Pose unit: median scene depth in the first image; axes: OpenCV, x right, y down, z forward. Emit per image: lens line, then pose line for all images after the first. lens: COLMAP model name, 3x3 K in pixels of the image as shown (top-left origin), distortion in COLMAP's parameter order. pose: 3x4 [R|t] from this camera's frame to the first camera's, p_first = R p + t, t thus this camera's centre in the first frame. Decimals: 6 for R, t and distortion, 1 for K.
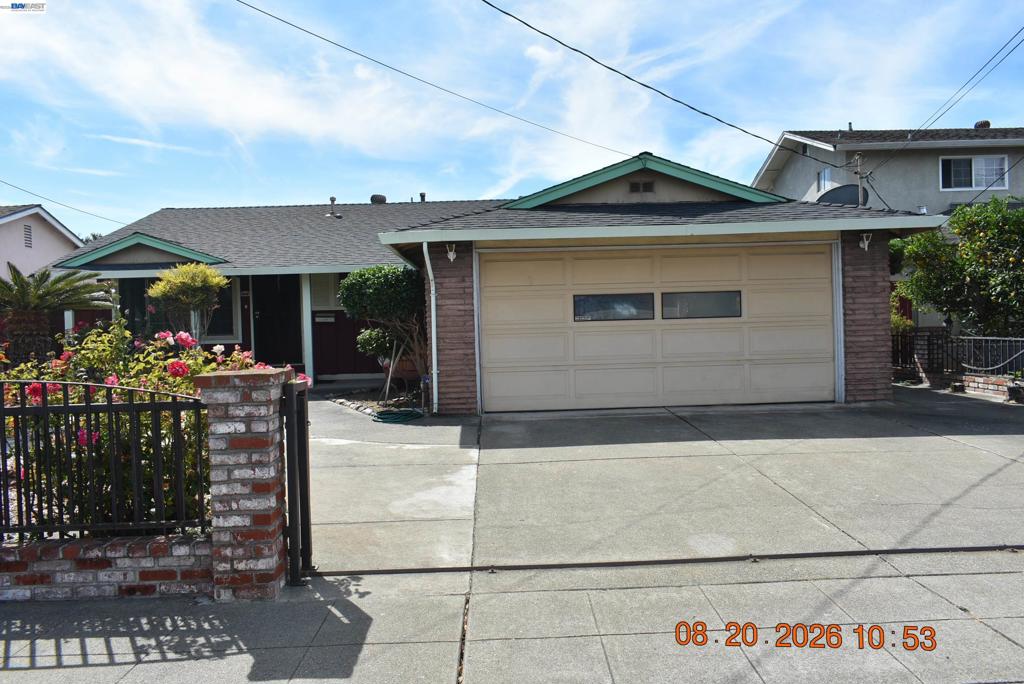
lens RADIAL K [[787.4, 0, 517.6], [0, 787.4, 342.0], [0, 0, 1]] dist [-0.023943, 0.011041]
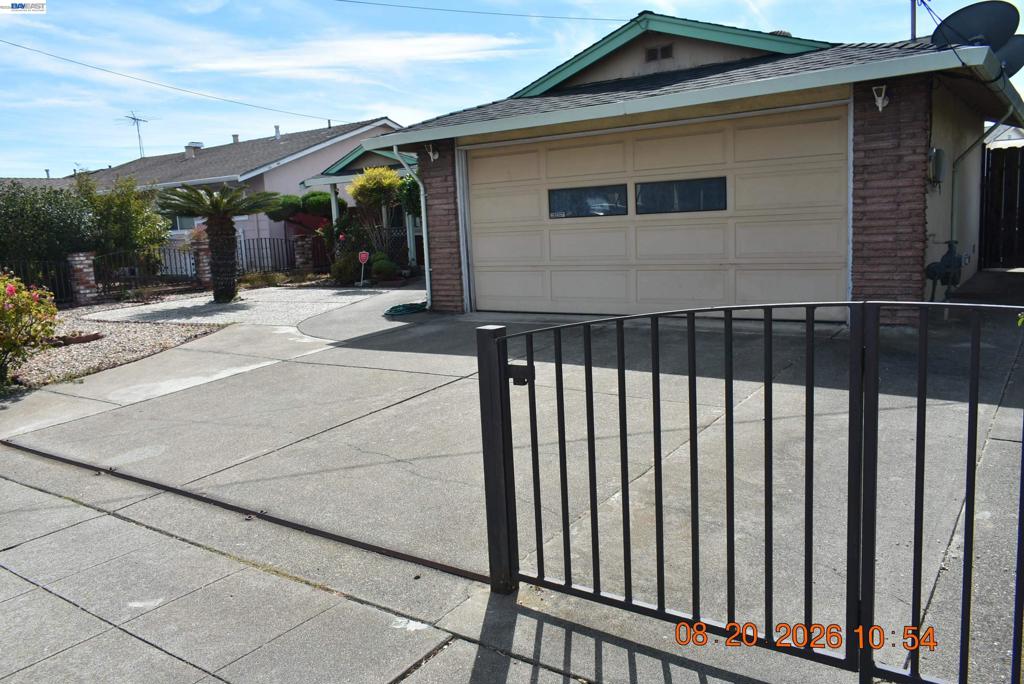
lens RADIAL K [[787.4, 0, 517.6], [0, 787.4, 342.0], [0, 0, 1]] dist [-0.023943, 0.011041]
pose [[0.802175, 0.079016, -0.591838, 0.603913], [0.014902, 0.988247, 0.152138, -0.024066], [0.596903, -0.130861, 0.791569, 0.224692]]
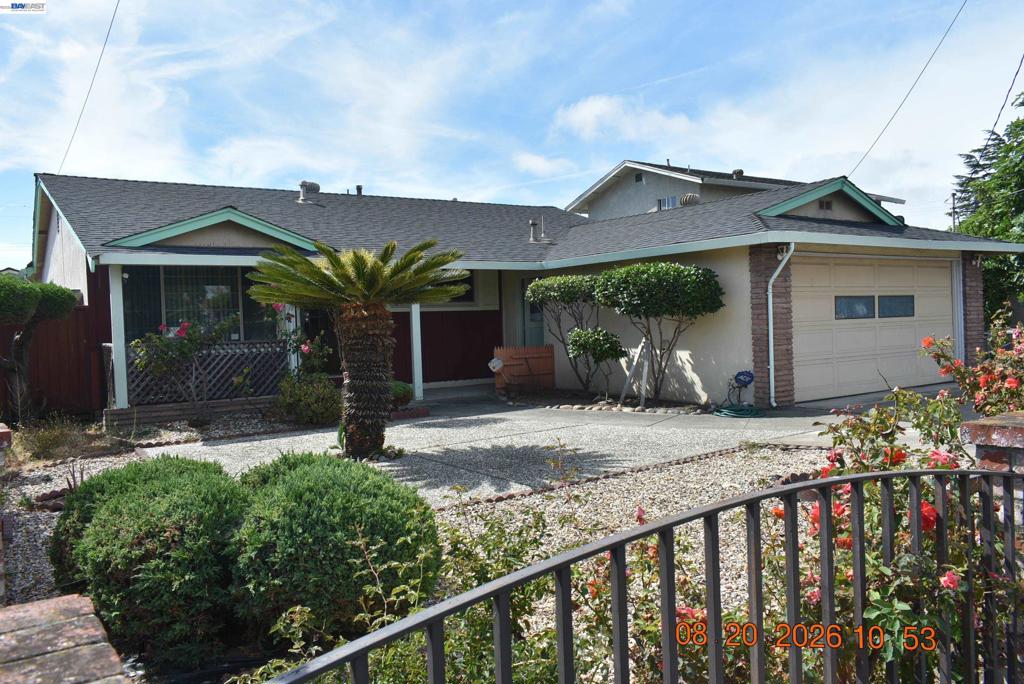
lens RADIAL K [[798.2, 0, 513.9], [0, 798.2, 337.7], [0, 0, 1]] dist [-0.006893, 0.001765]
pose [[0.838450, -0.008915, 0.544906, -0.945343], [0.022671, 0.999571, -0.018530, 0.011038], [-0.544507, 0.027890, 0.838292, 0.291036]]
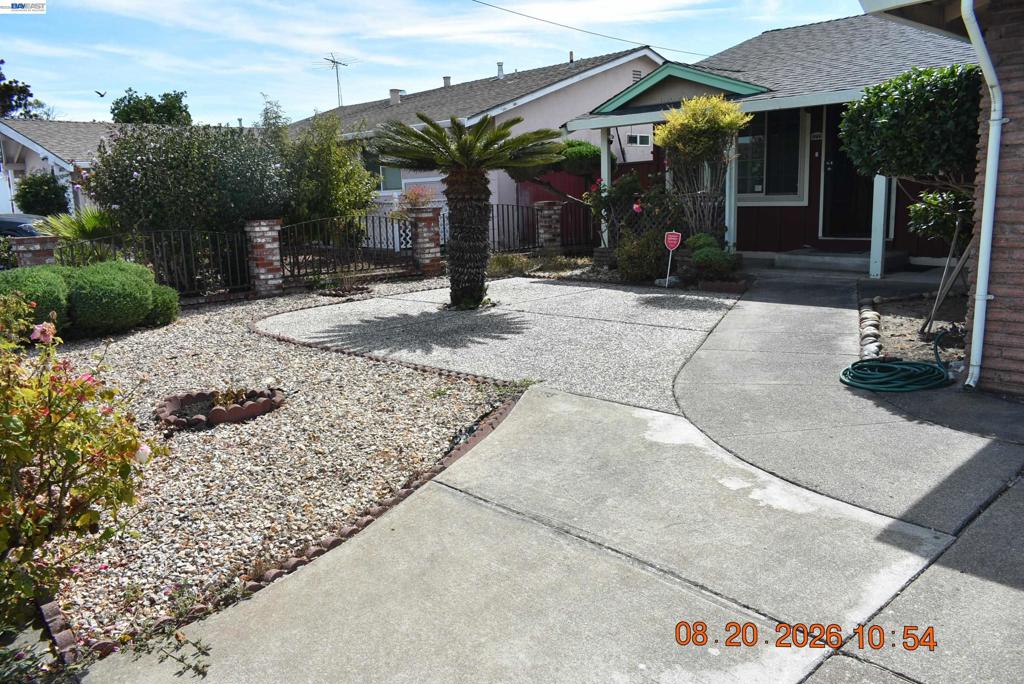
lens RADIAL K [[798.2, 0, 513.9], [0, 798.2, 337.7], [0, 0, 1]] dist [-0.006893, 0.001765]
pose [[0.651453, 0.143223, -0.745048, 0.062731], [-0.004451, 0.982725, 0.185020, -0.021934], [0.758676, -0.117216, 0.640836, 0.488791]]
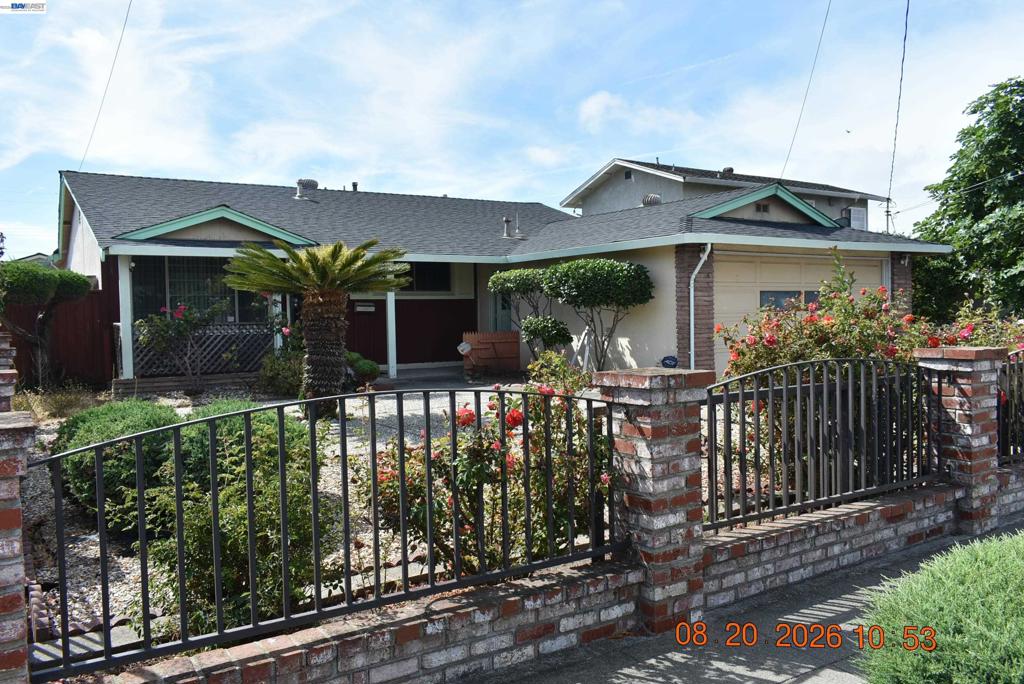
lens RADIAL K [[798.2, 0, 513.9], [0, 798.2, 337.7], [0, 0, 1]] dist [-0.006893, 0.001765]
pose [[0.854827, -0.002449, 0.518907, -0.935258], [0.006341, 0.999964, -0.005726, 0.020542], [-0.518874, 0.008185, 0.854811, 0.109476]]
